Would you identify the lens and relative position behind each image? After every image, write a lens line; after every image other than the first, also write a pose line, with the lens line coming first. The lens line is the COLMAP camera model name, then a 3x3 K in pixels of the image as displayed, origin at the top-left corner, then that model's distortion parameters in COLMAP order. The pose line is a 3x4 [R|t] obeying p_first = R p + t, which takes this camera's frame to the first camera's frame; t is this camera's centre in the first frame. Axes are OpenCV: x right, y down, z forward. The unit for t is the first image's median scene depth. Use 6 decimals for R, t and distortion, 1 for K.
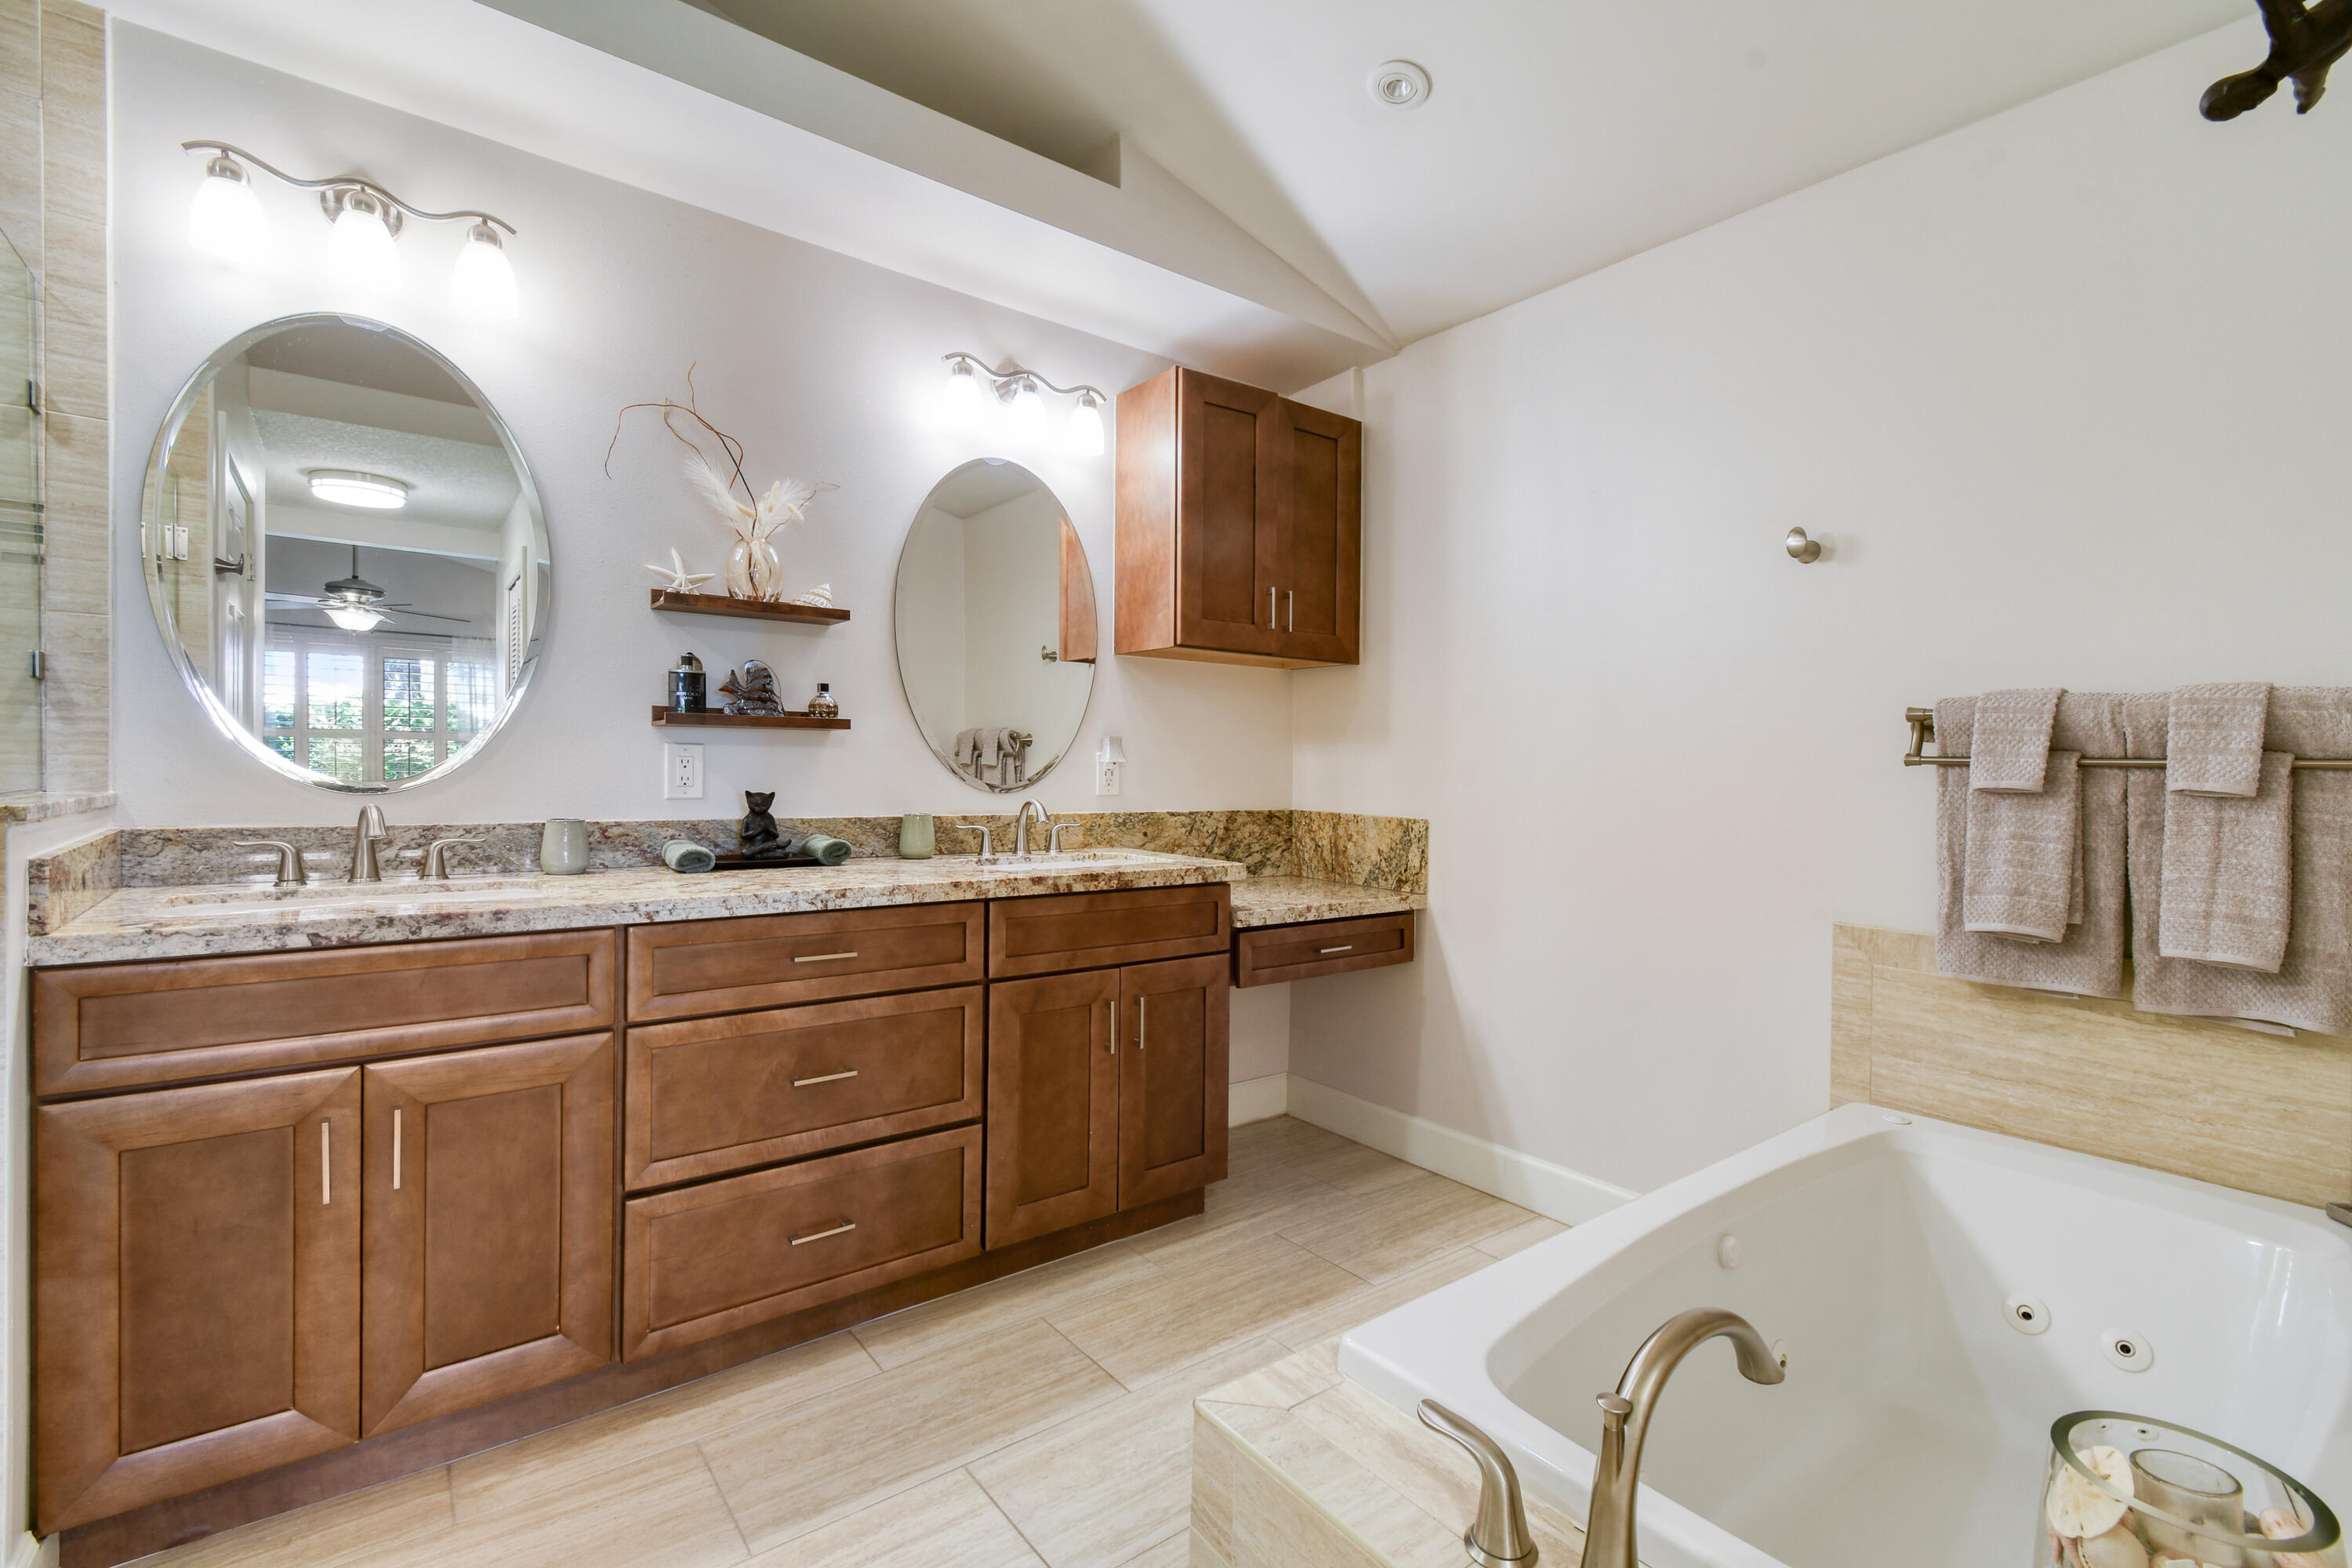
lens RADIAL K [[1042.1, 0, 1177.6], [0, 1042.1, 754.6], [0, 0, 1]] dist [0.000856, -0.000622]
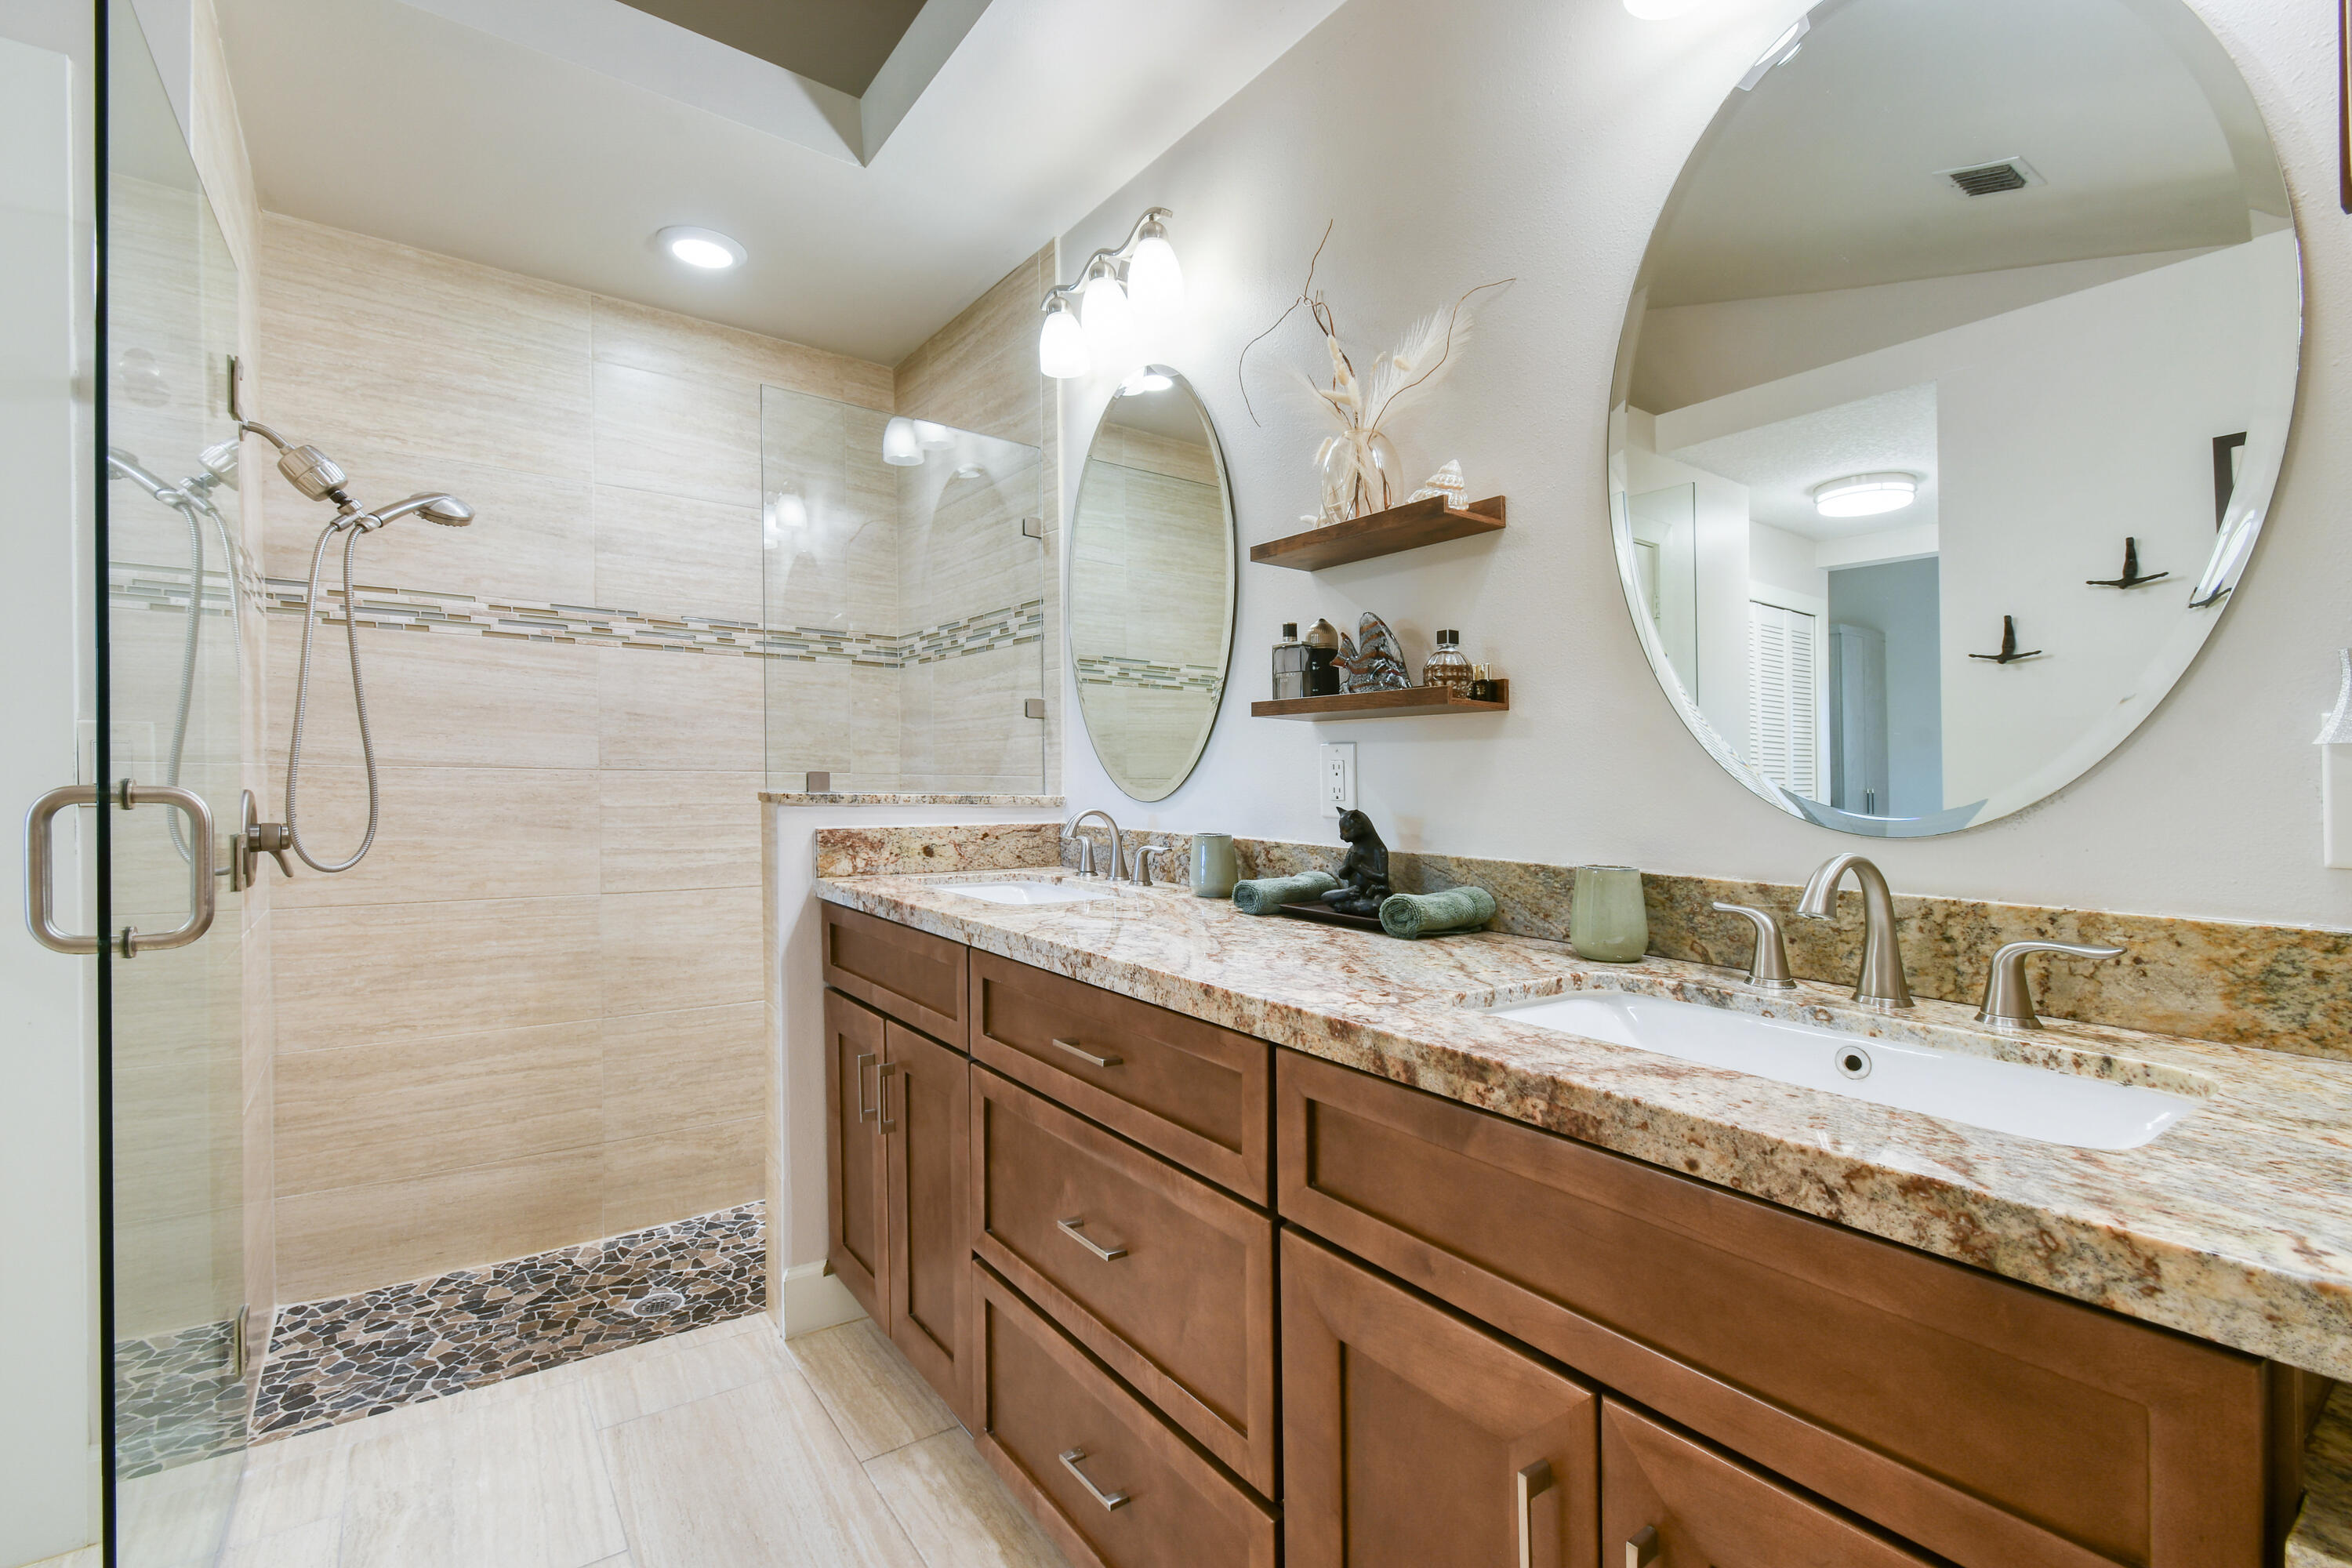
lens RADIAL K [[1042.1, 0, 1177.6], [0, 1042.1, 754.6], [0, 0, 1]] dist [0.000856, -0.000622]
pose [[-0.013220, -0.036370, -0.999251, 0.281604], [-0.003789, 0.999333, -0.036323, 0.025404], [0.999905, 0.003306, -0.013349, 0.916973]]
